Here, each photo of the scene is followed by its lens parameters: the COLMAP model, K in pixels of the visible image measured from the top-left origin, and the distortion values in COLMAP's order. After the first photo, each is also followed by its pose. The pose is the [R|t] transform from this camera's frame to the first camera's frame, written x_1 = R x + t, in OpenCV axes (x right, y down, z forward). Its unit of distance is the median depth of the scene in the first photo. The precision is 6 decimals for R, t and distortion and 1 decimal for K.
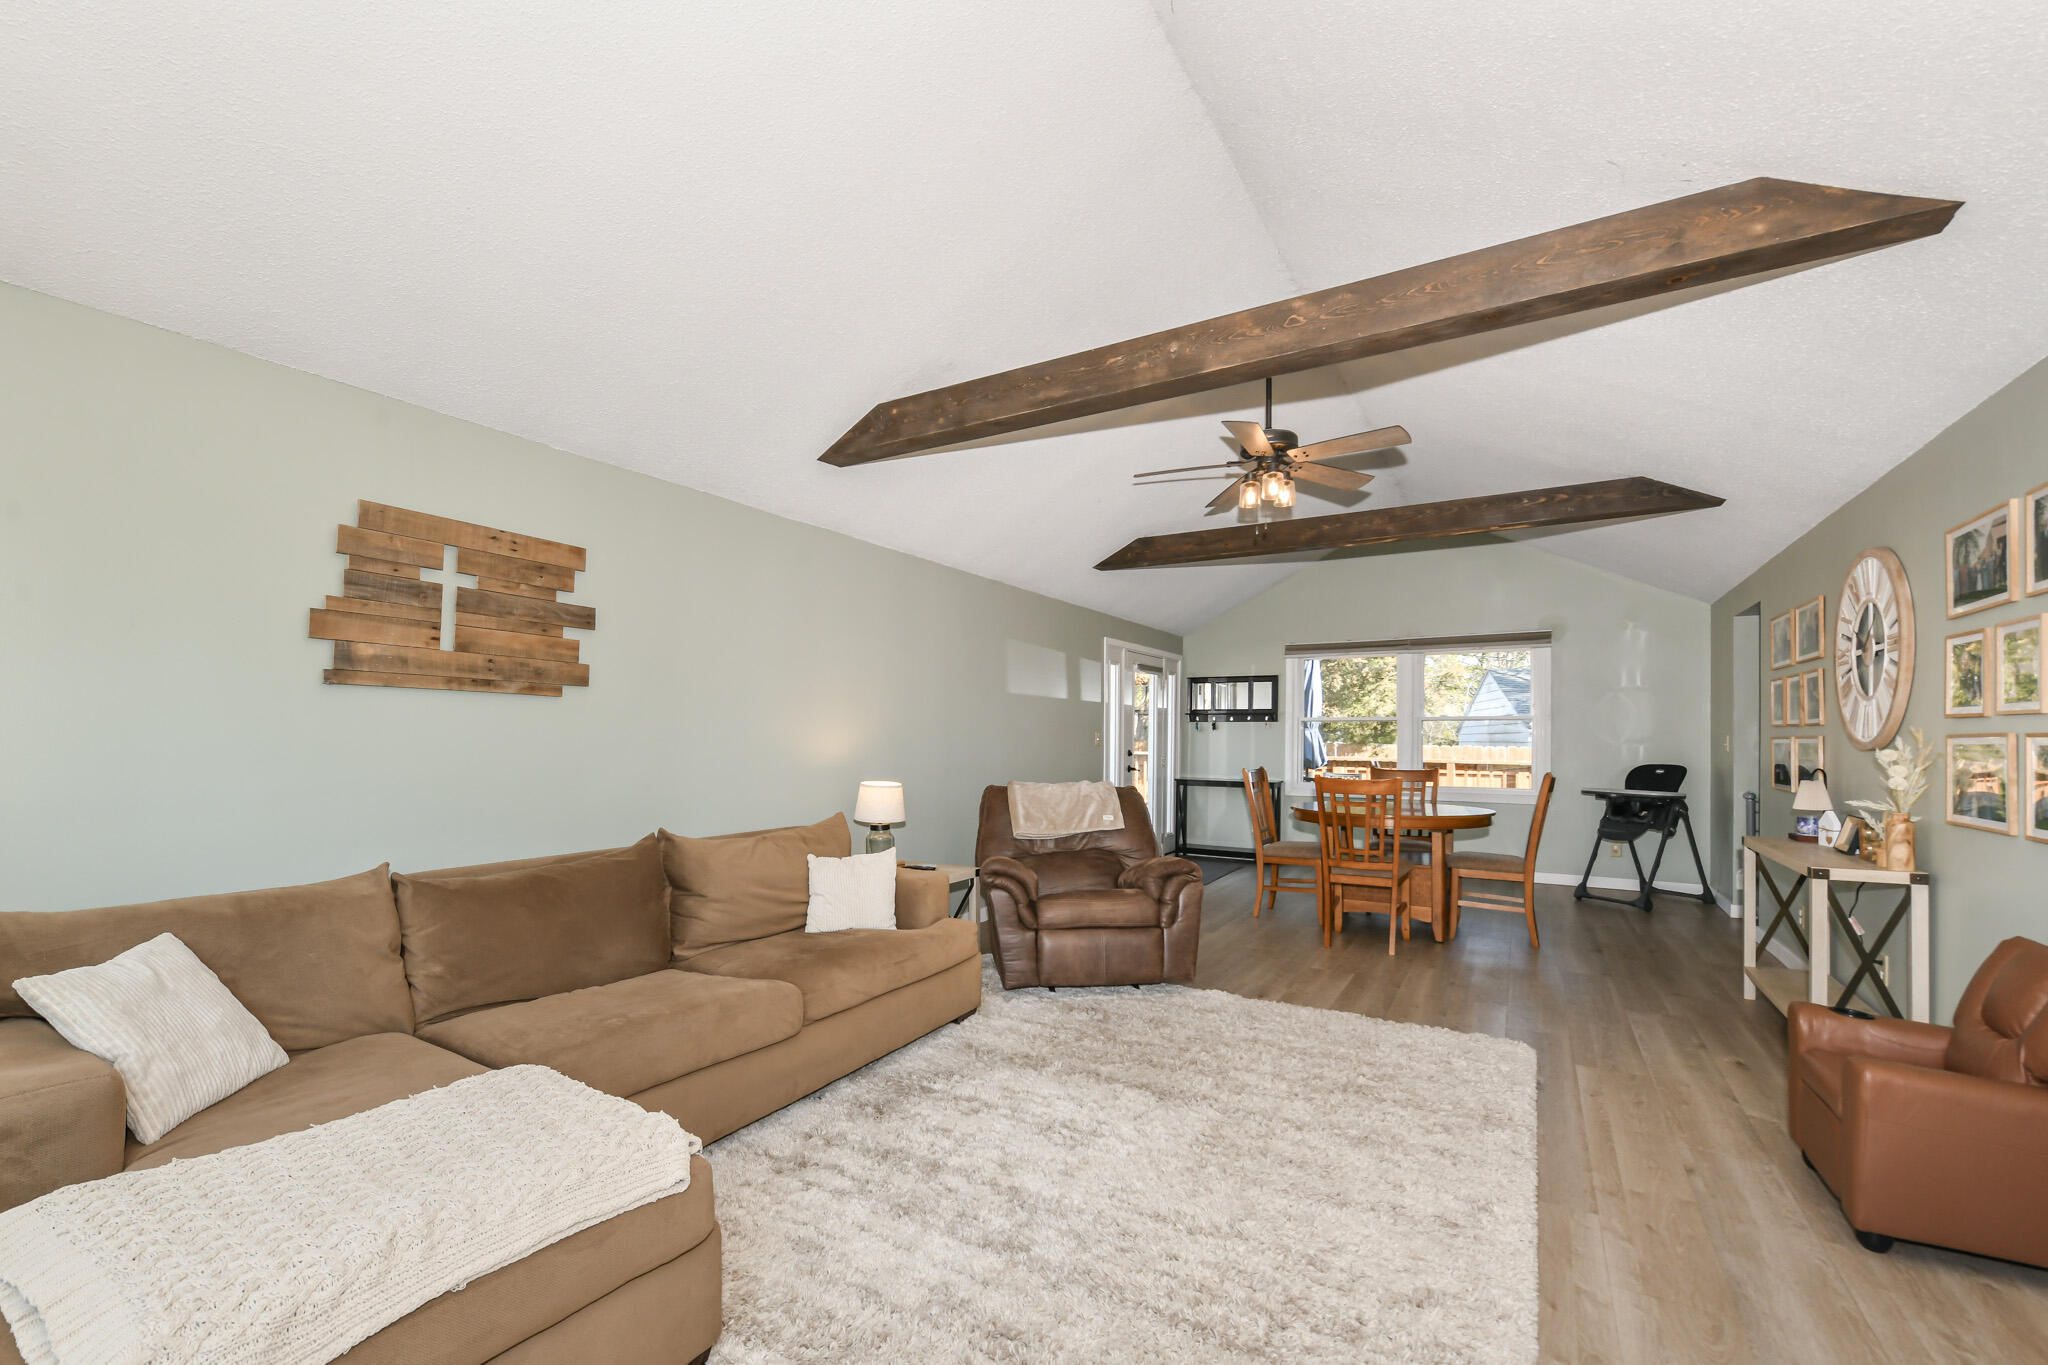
lens RADIAL K [[821.6, 0, 1028.5], [0, 821.6, 728.8], [0, 0, 1]] dist [-0.000079, -0.000031]
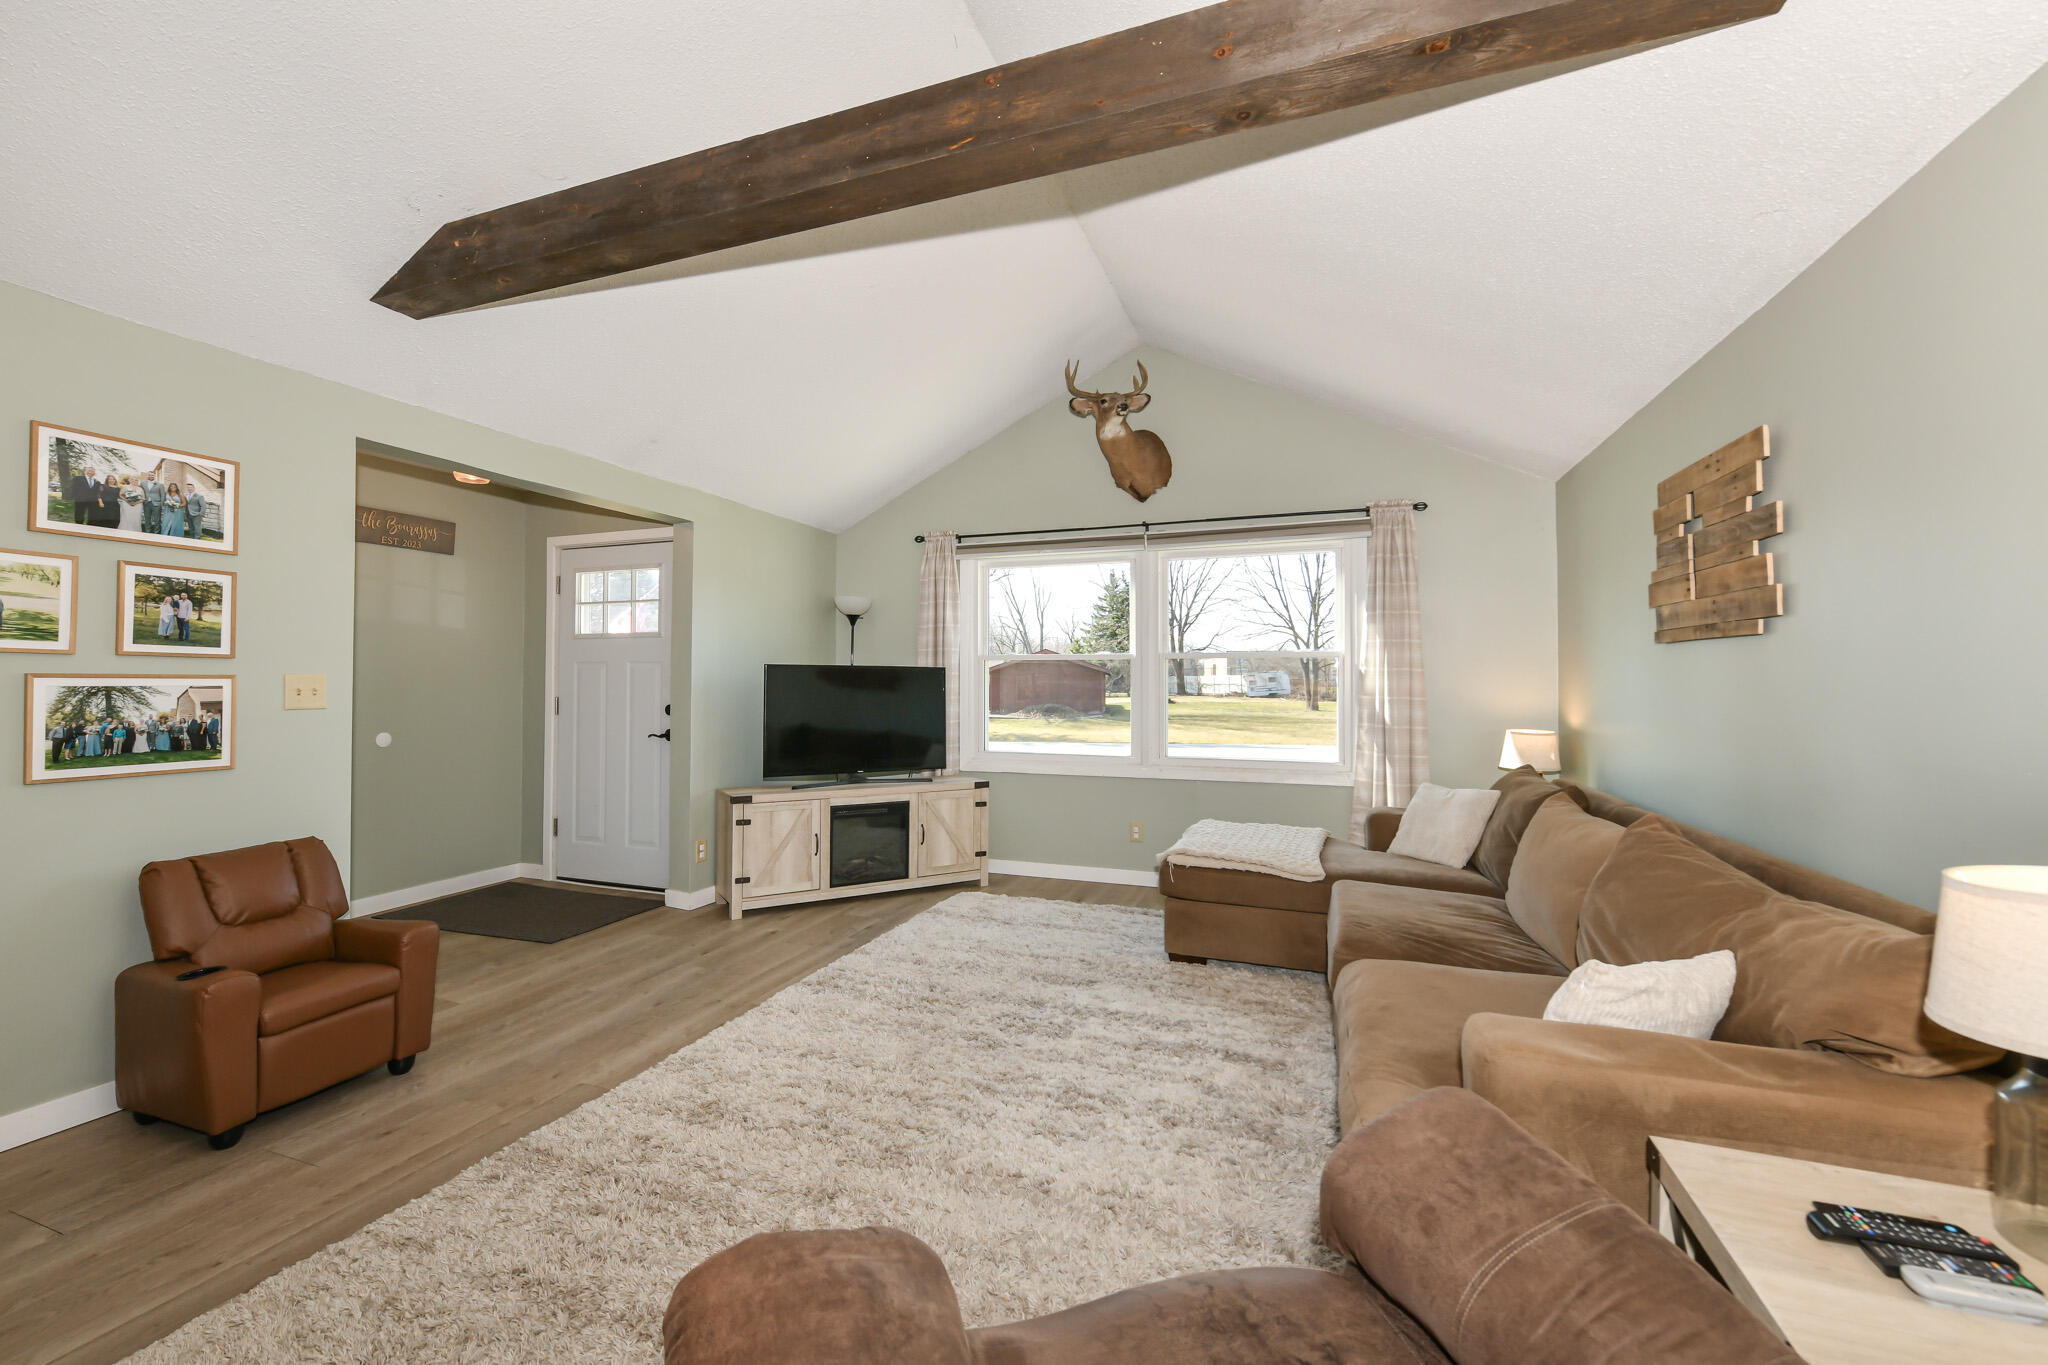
lens RADIAL K [[838.8, 0, 1047.8], [0, 838.8, 674.1], [0, 0, 1]] dist [-0.001061, -0.000042]
pose [[-0.978802, -0.008633, -0.204628, 0.193348], [-0.003592, 0.999681, -0.024996, 0.018440], [0.204778, -0.023731, -0.978521, 1.601016]]
